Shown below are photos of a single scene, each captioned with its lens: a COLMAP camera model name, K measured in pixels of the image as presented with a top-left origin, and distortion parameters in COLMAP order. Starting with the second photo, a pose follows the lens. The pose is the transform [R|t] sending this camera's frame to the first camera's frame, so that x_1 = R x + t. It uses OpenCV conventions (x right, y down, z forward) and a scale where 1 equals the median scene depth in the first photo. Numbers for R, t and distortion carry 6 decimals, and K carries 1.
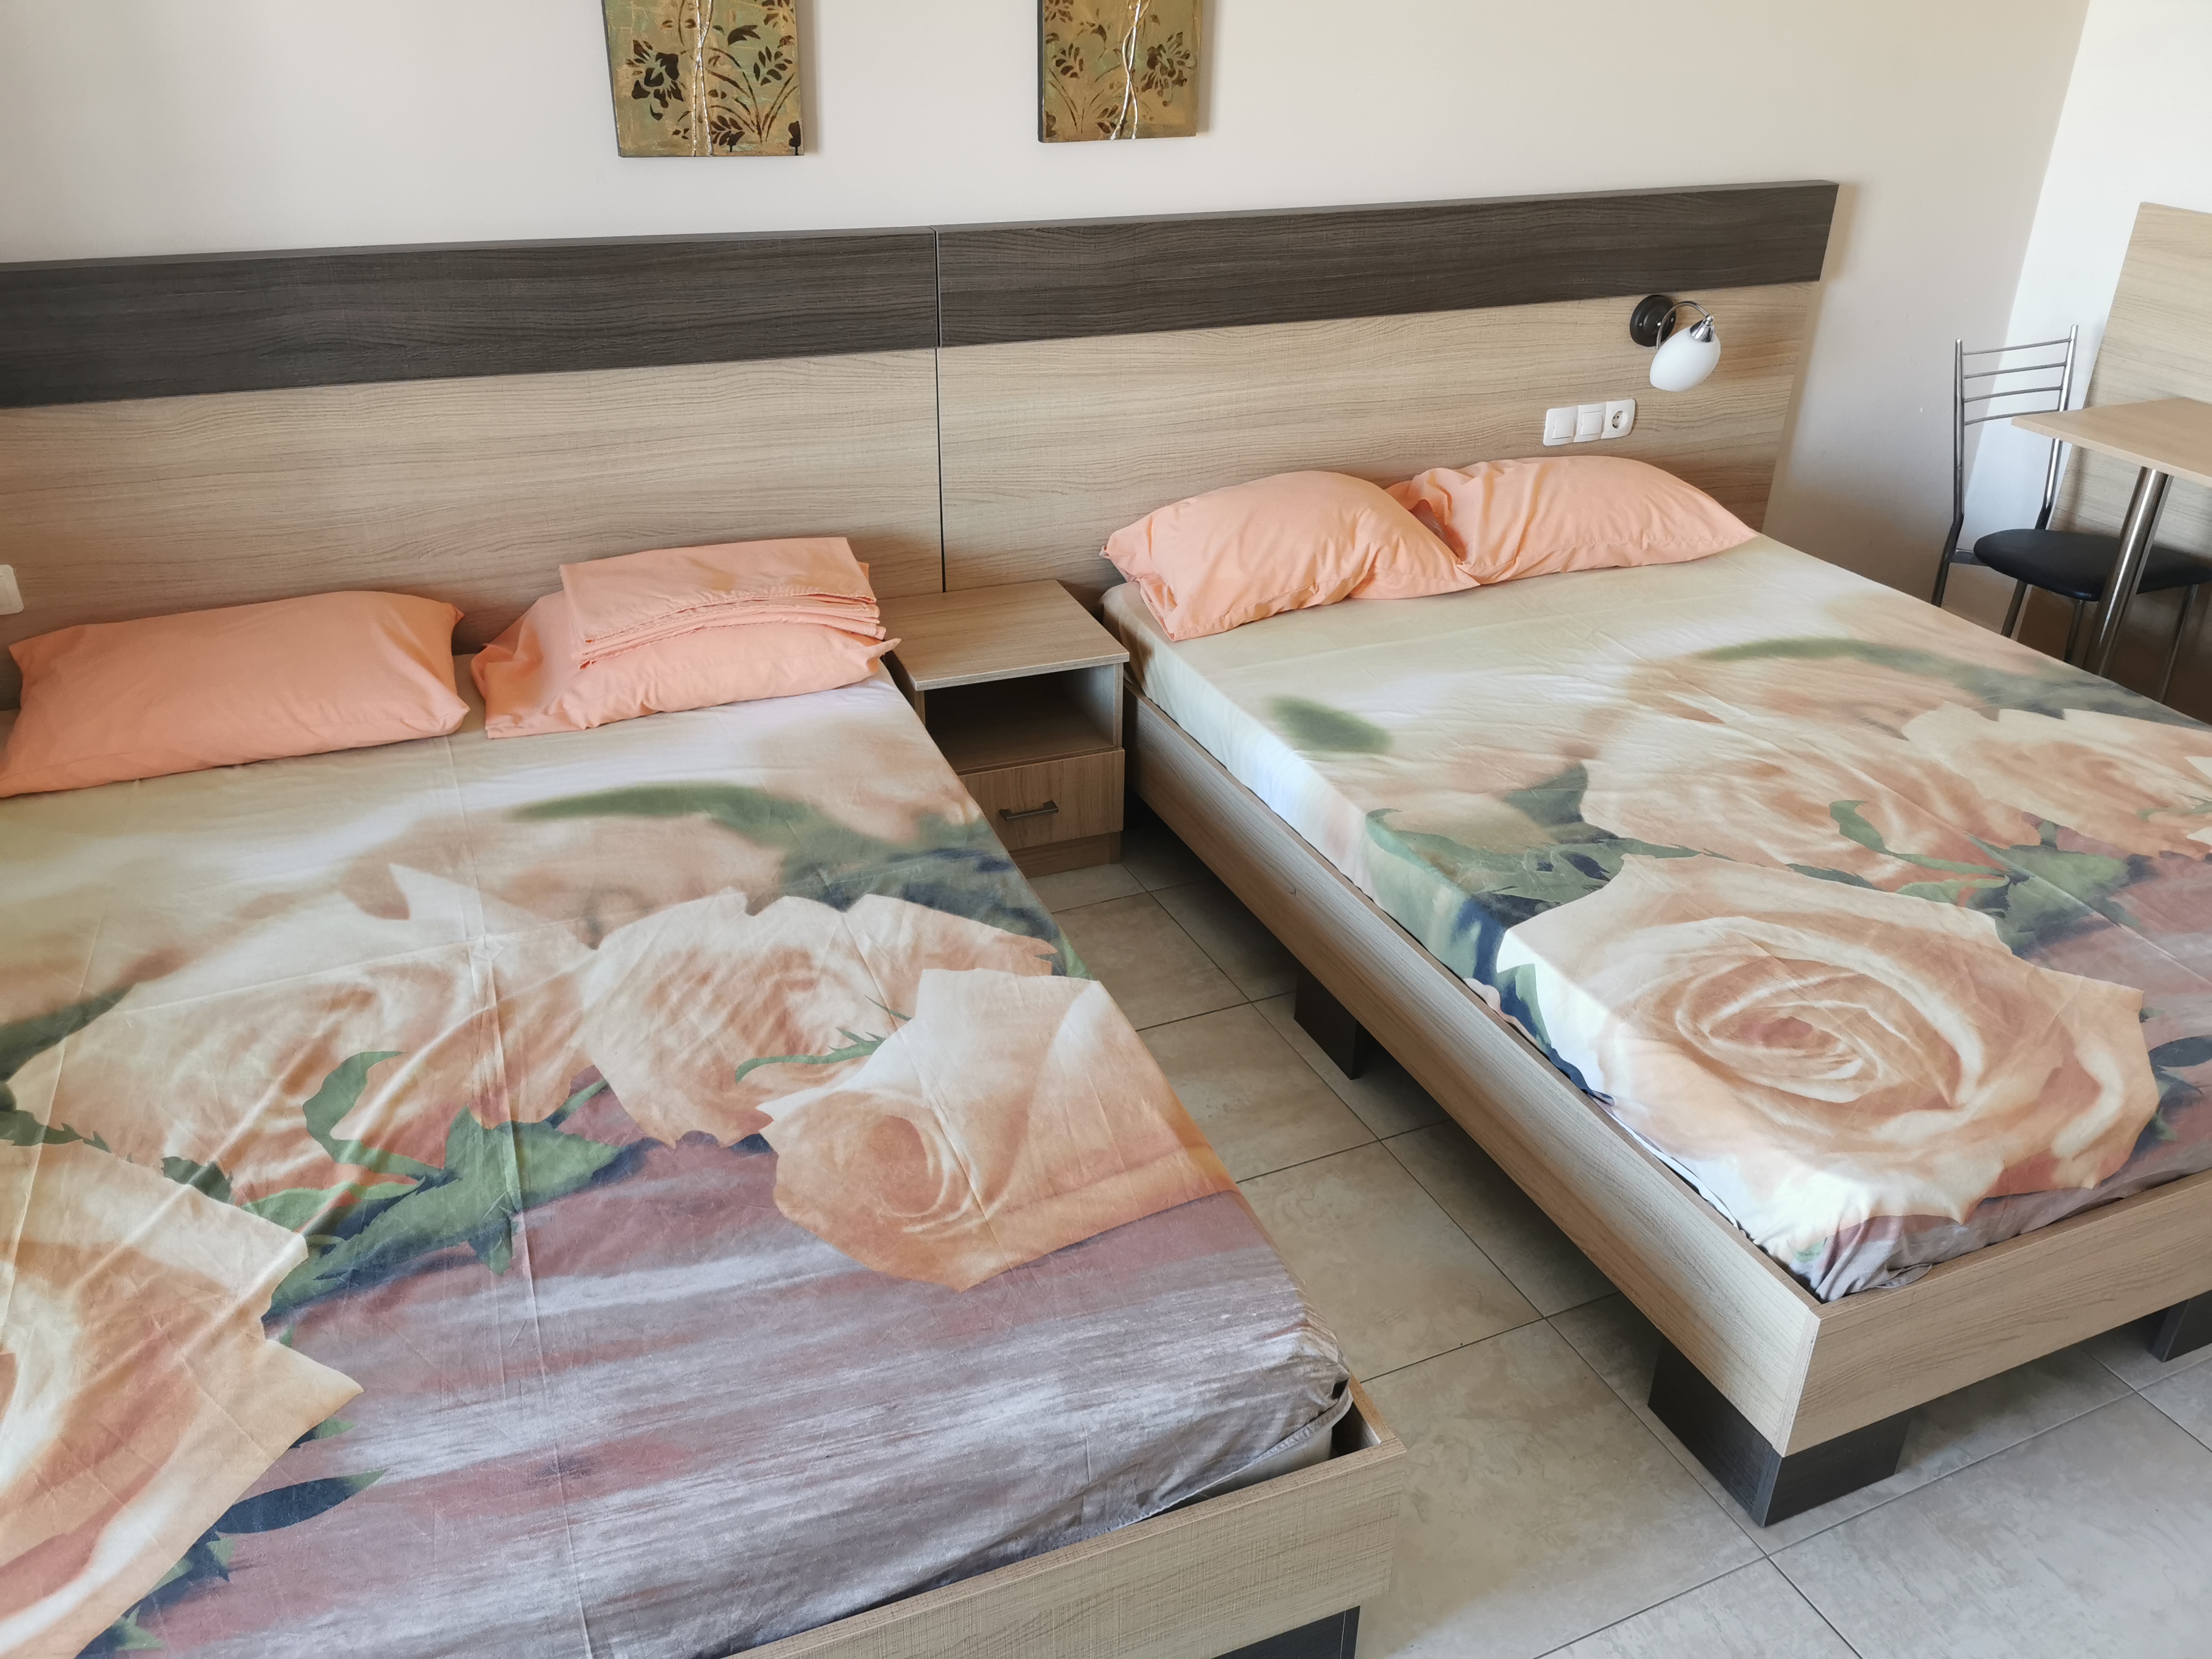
lens RADIAL K [[1694.1, 0, 1106.0], [0, 1694.1, 829.5], [0, 0, 1]] dist [0.057300, -0.083962]
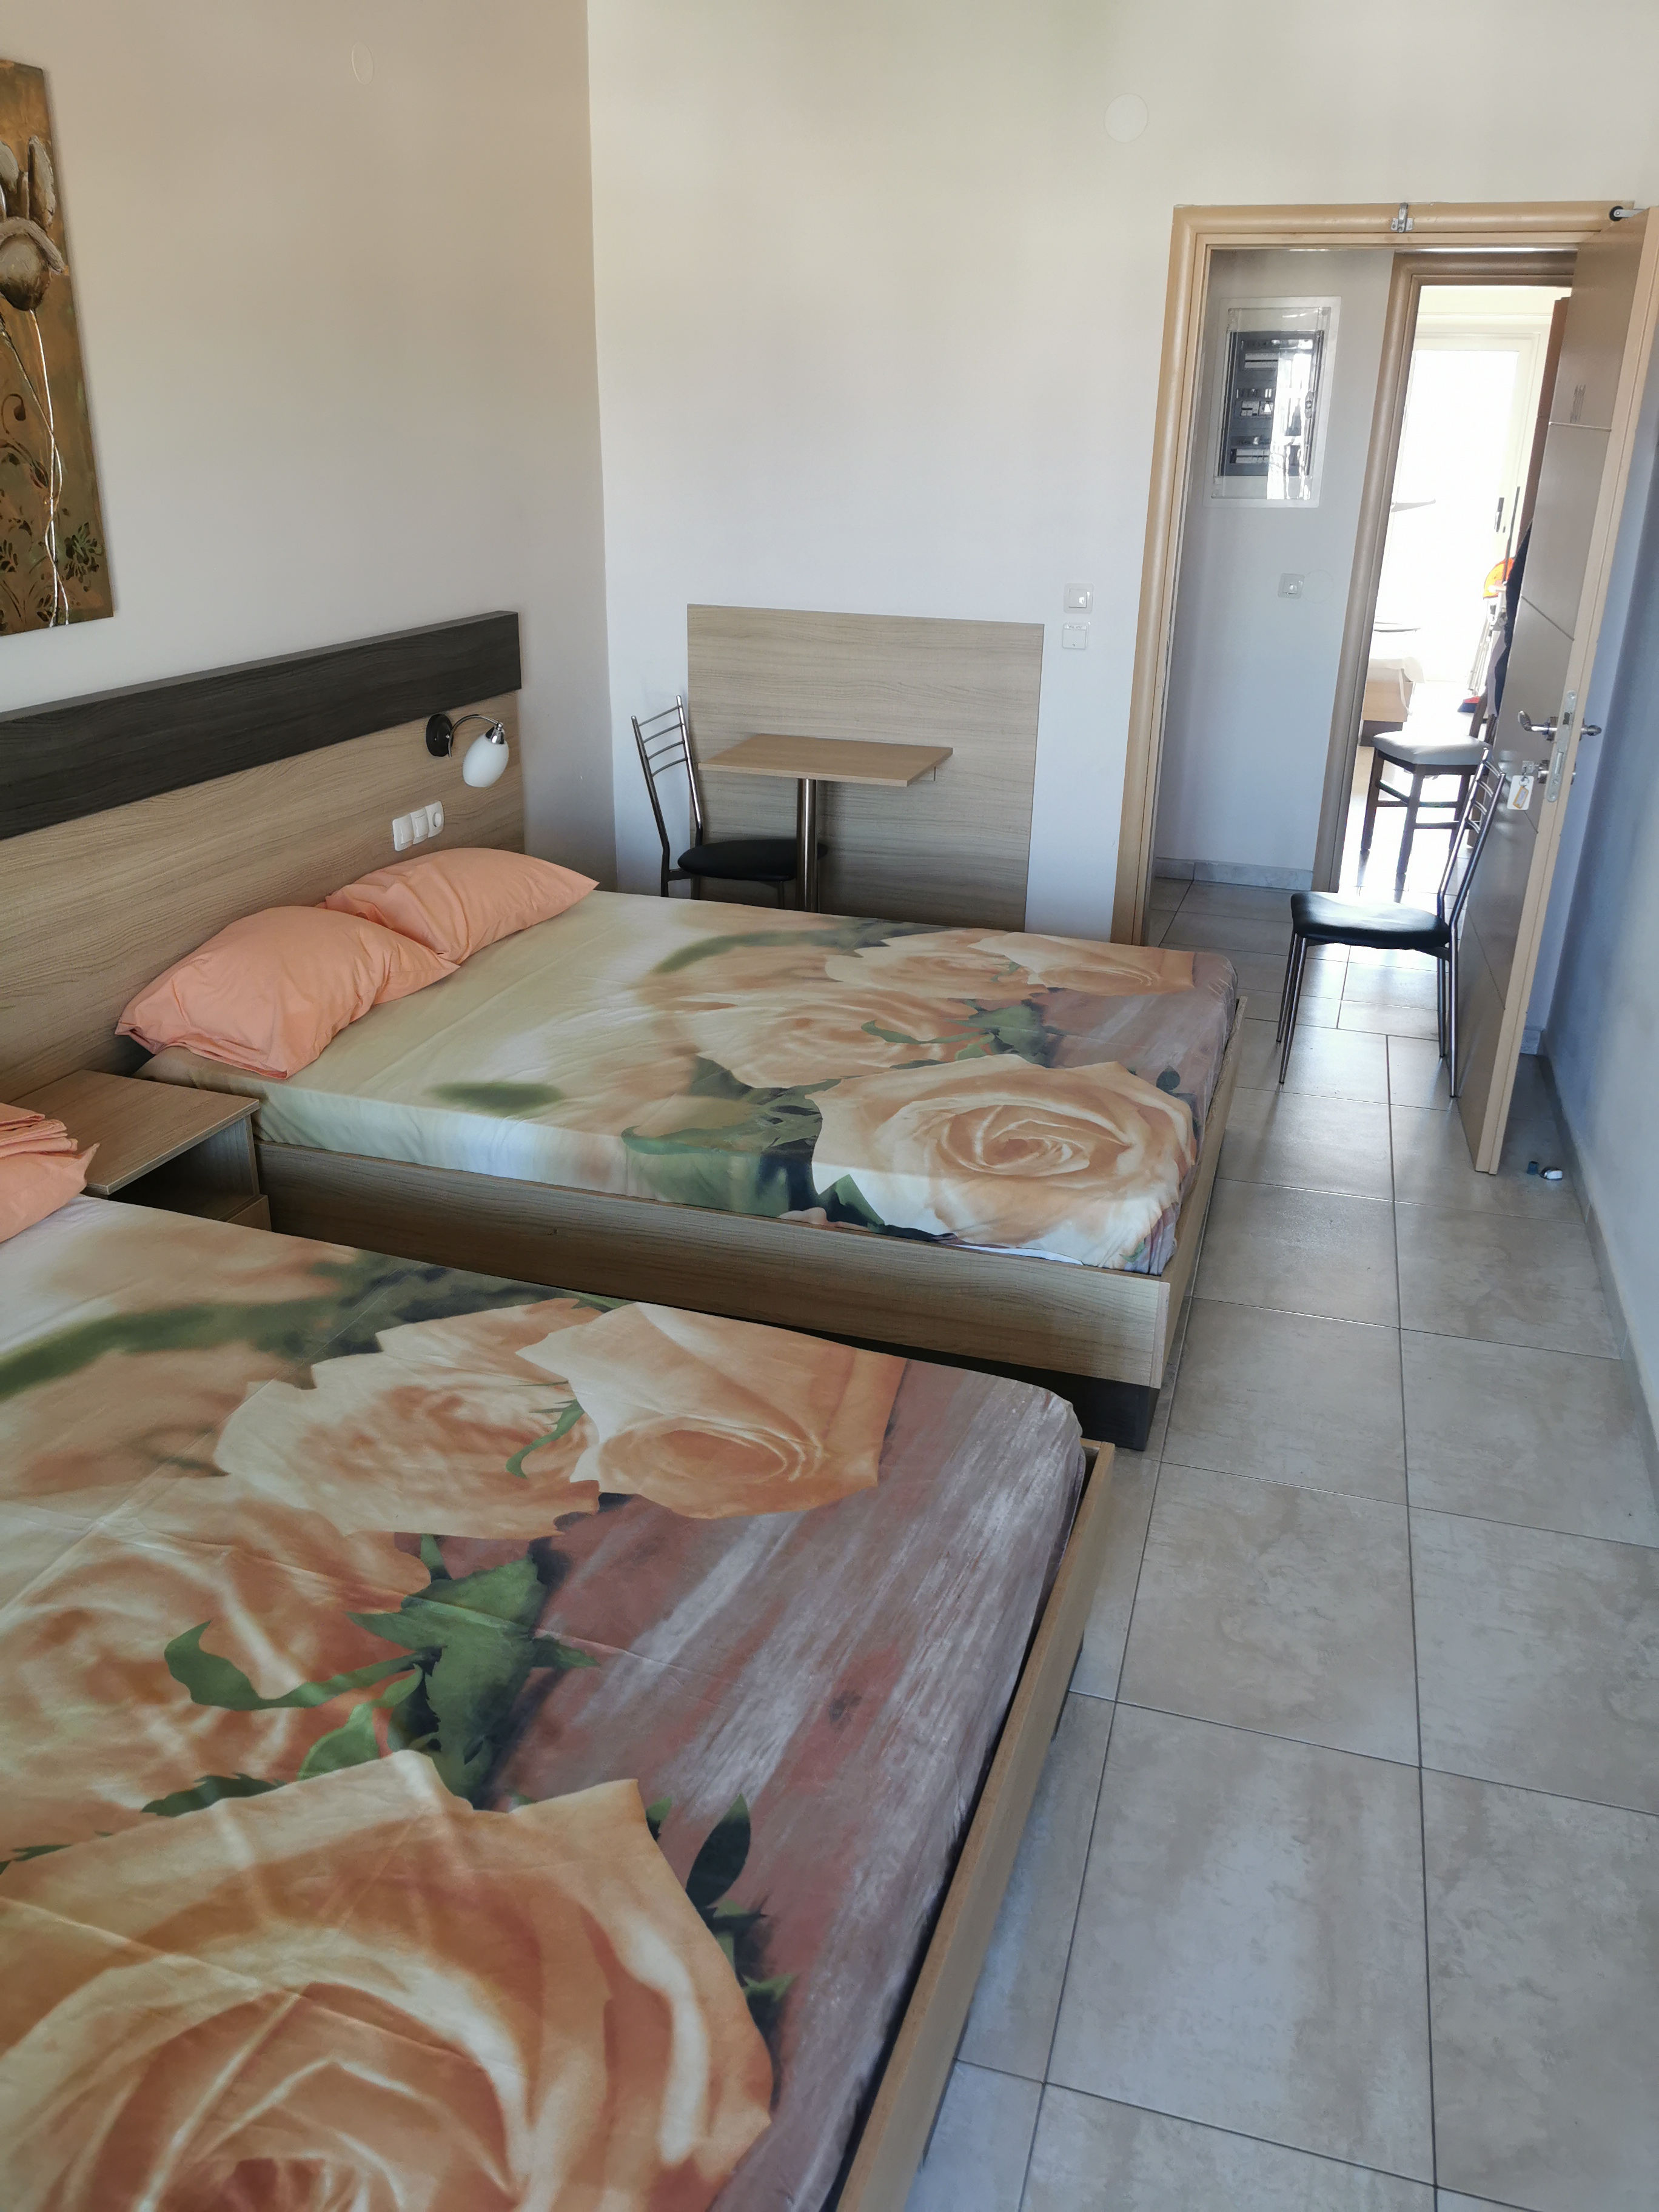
lens RADIAL K [[1706.4, 0, 829.5], [0, 1706.4, 1106.0], [0, 0, 1]] dist [0.013087, 0.002787]
pose [[0.646664, -0.293962, 0.703855, -0.605170], [0.354602, 0.932838, 0.063807, -0.054916], [-0.675339, 0.208327, 0.707472, 0.047312]]
